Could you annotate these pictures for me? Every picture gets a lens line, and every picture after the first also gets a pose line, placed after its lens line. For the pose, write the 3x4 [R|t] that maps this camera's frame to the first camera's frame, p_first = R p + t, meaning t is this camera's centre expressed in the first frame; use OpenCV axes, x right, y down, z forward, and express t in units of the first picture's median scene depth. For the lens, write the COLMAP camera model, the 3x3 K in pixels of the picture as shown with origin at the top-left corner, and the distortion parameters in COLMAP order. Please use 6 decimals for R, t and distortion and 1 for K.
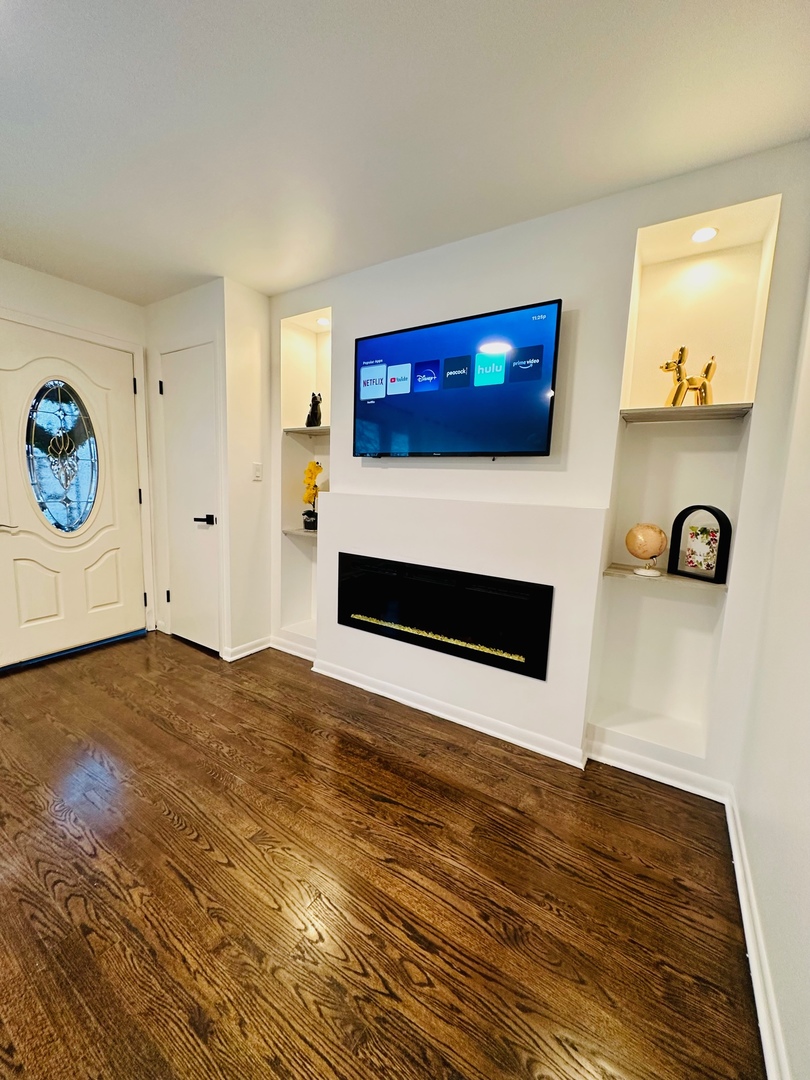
lens RADIAL K [[429.4, 0, 405.0], [0, 429.4, 540.0], [0, 0, 1]] dist [-0.001423, -0.000003]
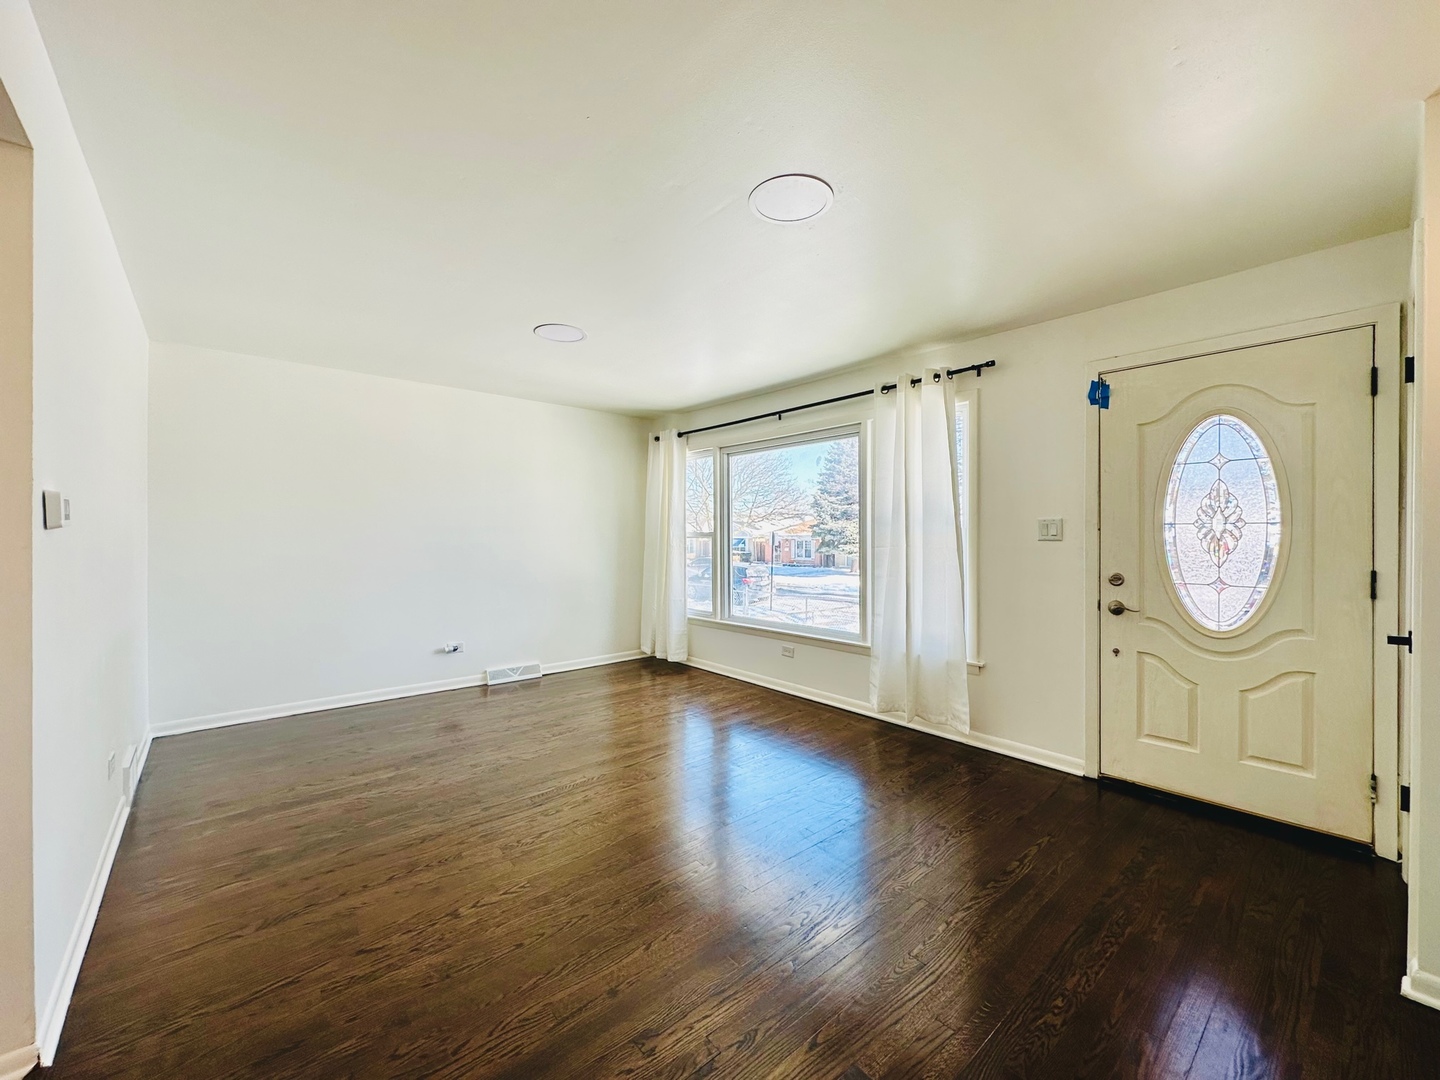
lens RADIAL K [[572.6, 0, 720.0], [0, 572.6, 540.0], [0, 0, 1]] dist [-0.001423, -0.000003]
pose [[-0.290286, -0.031243, -0.956430, 0.357385], [-0.136447, 0.990606, 0.009053, -0.069143], [0.947162, 0.133130, -0.291822, 0.564322]]
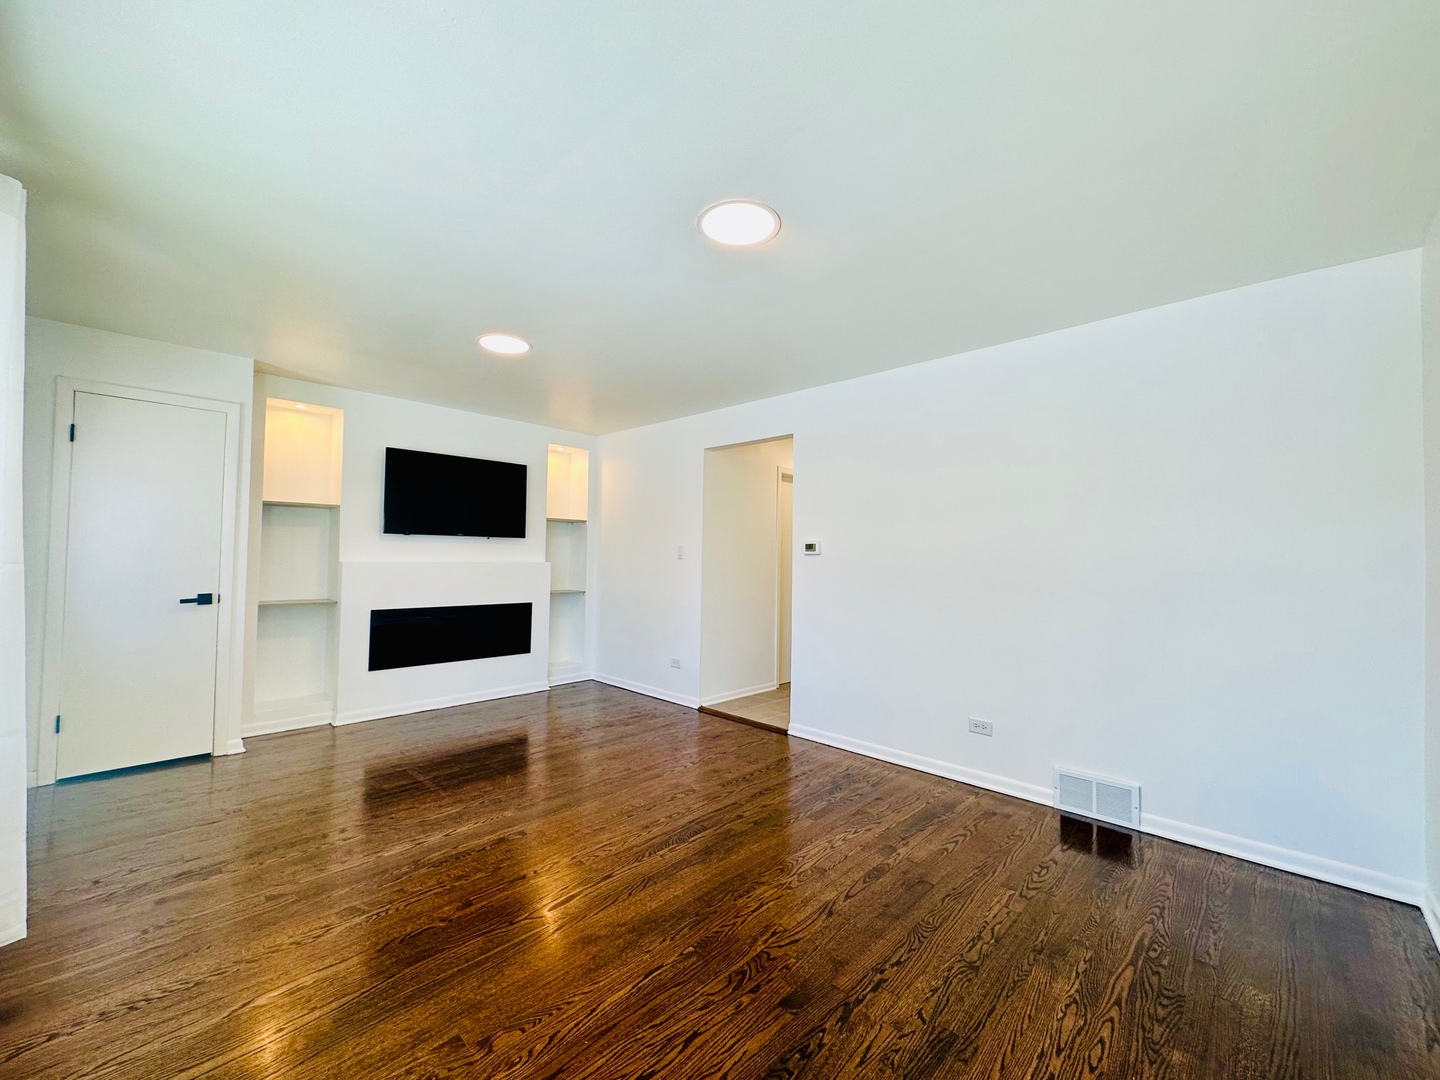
lens RADIAL K [[572.6, 0, 720.0], [0, 572.6, 540.0], [0, 0, 1]] dist [-0.001423, -0.000003]
pose [[0.202823, -0.009099, 0.979173, -1.602522], [0.119238, 0.992745, -0.015473, -0.027421], [-0.971929, 0.119893, 0.202437, -0.325980]]
